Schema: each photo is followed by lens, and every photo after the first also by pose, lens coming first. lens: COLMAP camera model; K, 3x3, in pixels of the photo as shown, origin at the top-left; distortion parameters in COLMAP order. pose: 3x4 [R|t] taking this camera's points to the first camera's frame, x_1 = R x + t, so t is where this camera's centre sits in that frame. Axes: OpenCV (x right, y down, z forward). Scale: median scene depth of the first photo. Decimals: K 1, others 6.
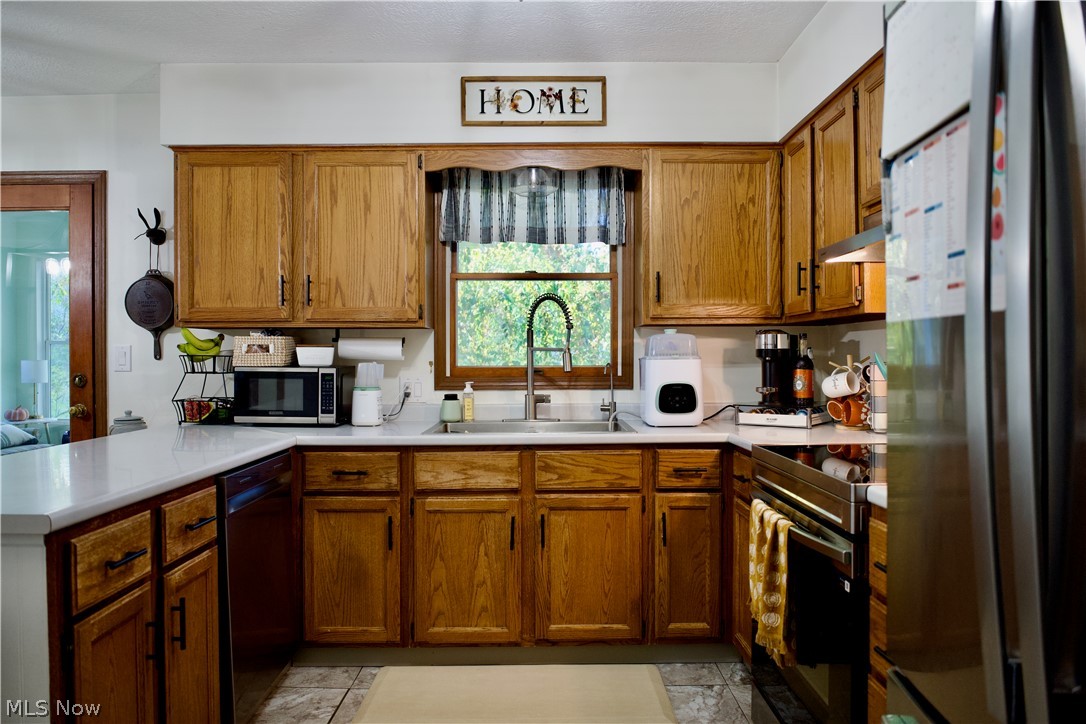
lens RADIAL K [[725.0, 0, 546.1], [0, 725.0, 361.0], [0, 0, 1]] dist [-0.018286, -0.014725]
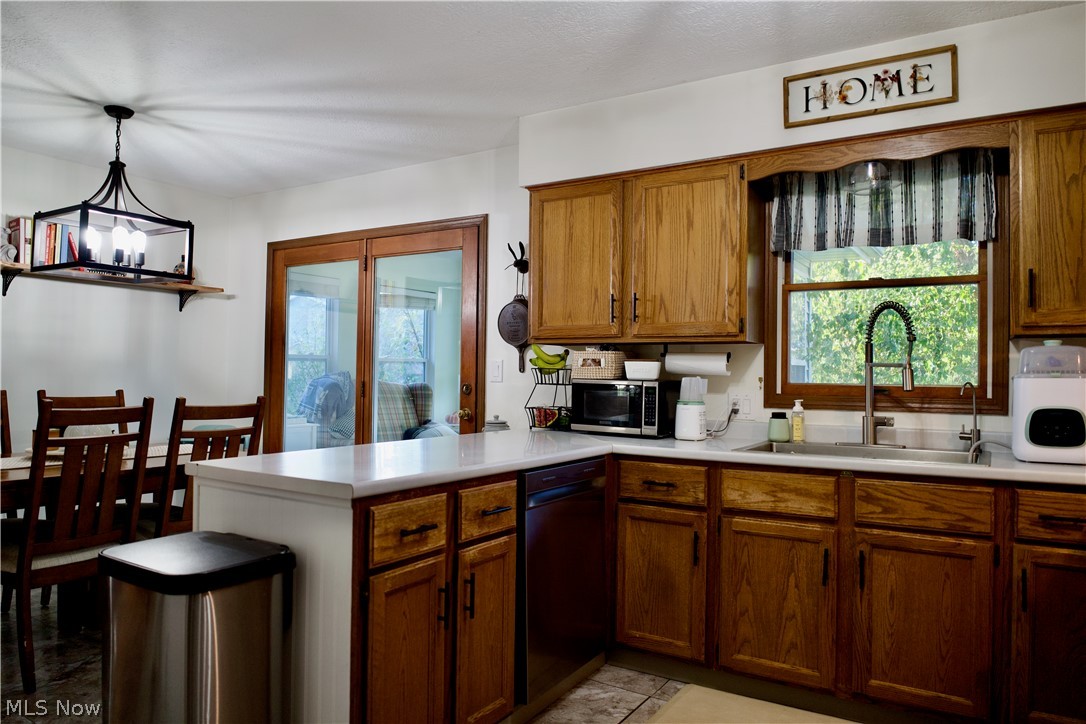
lens RADIAL K [[725.0, 0, 542.1], [0, 725.0, 361.2], [0, 0, 1]] dist [-0.018286, -0.014725]
pose [[0.844570, 0.003096, -0.535436, 0.122373], [-0.019824, 0.999478, -0.025490, 0.010229], [0.535078, 0.032143, 0.844191, 0.040294]]
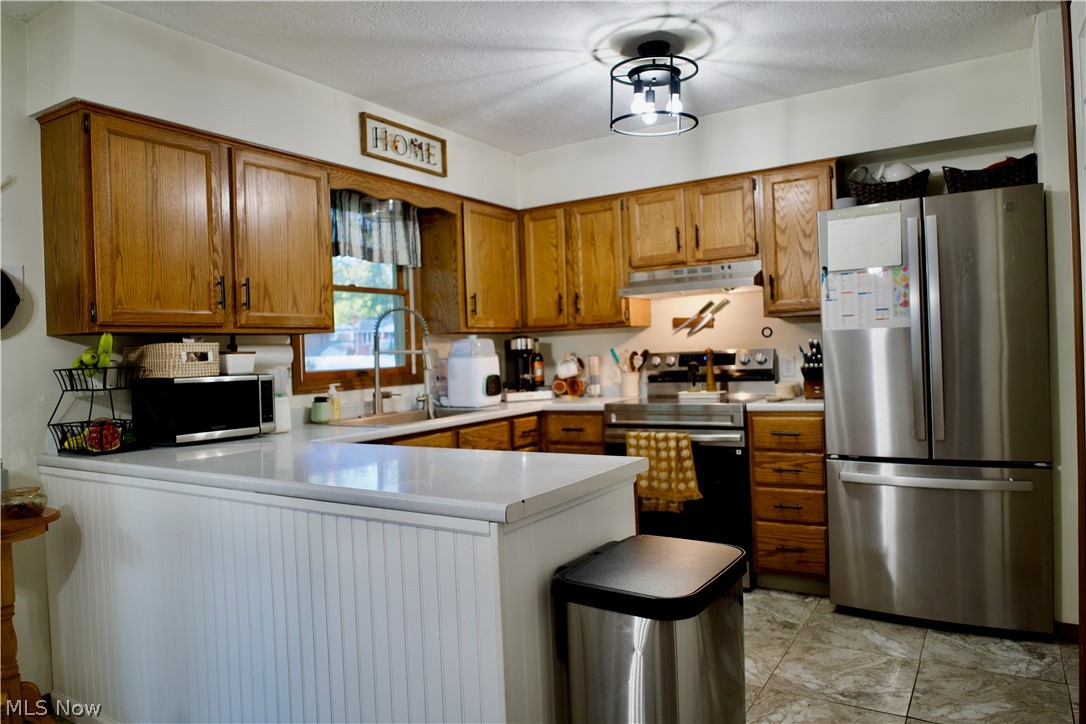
lens RADIAL K [[725.0, 0, 546.0], [0, 725.0, 362.1], [0, 0, 1]] dist [-0.018286, -0.014725]
pose [[0.538038, -0.029307, 0.842411, -0.918698], [0.040542, 0.999139, 0.008866, -0.000897], [-0.841945, 0.029382, 0.538763, 0.162475]]
